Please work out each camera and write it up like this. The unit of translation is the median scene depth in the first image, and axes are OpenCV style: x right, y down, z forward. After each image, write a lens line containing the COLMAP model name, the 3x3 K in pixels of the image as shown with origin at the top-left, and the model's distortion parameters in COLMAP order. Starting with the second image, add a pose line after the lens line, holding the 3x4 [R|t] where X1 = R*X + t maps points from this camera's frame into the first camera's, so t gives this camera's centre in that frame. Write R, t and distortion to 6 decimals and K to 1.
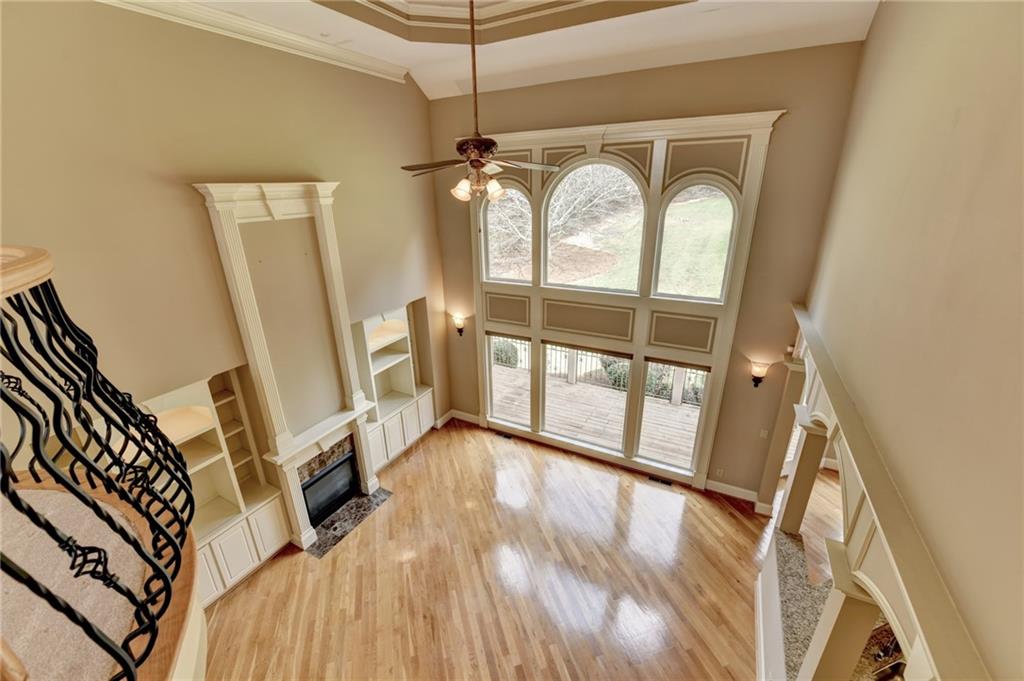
lens RADIAL K [[407.0, 0, 512.1], [0, 407.0, 343.2], [0, 0, 1]] dist [-0.013808, -0.000314]
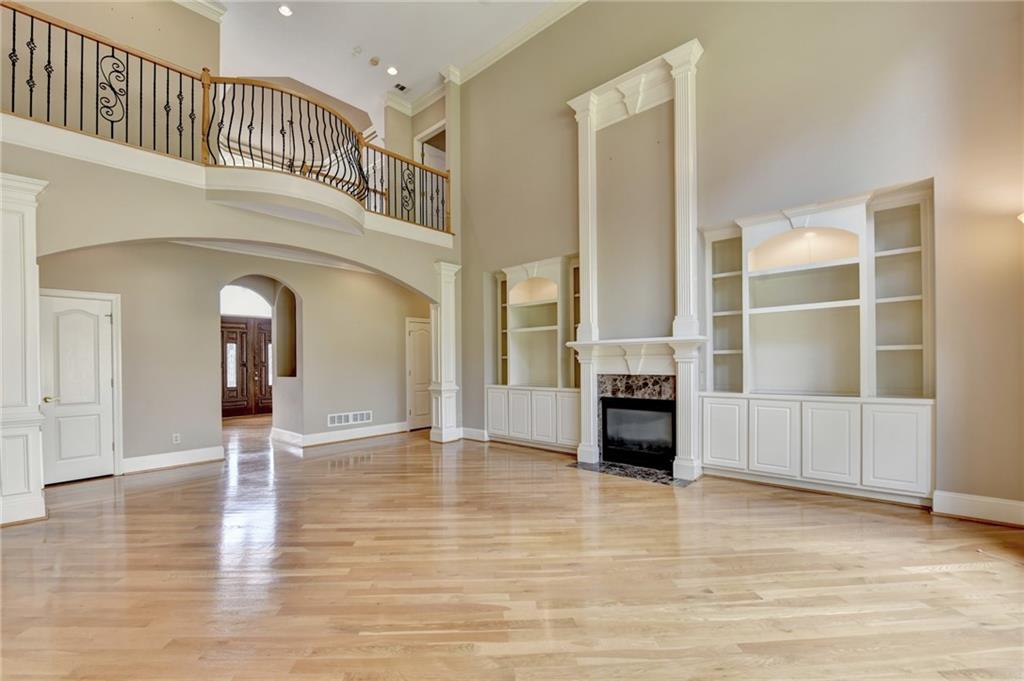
lens RADIAL K [[425.0, 0, 491.7], [0, 425.0, 365.4], [0, 0, 1]] dist [-0.016948, -0.000206]
pose [[-0.260750, 0.020715, -0.965184, 0.459123], [-0.324387, 0.939761, 0.107805, 0.239578], [0.909276, 0.341204, -0.238323, 0.902034]]
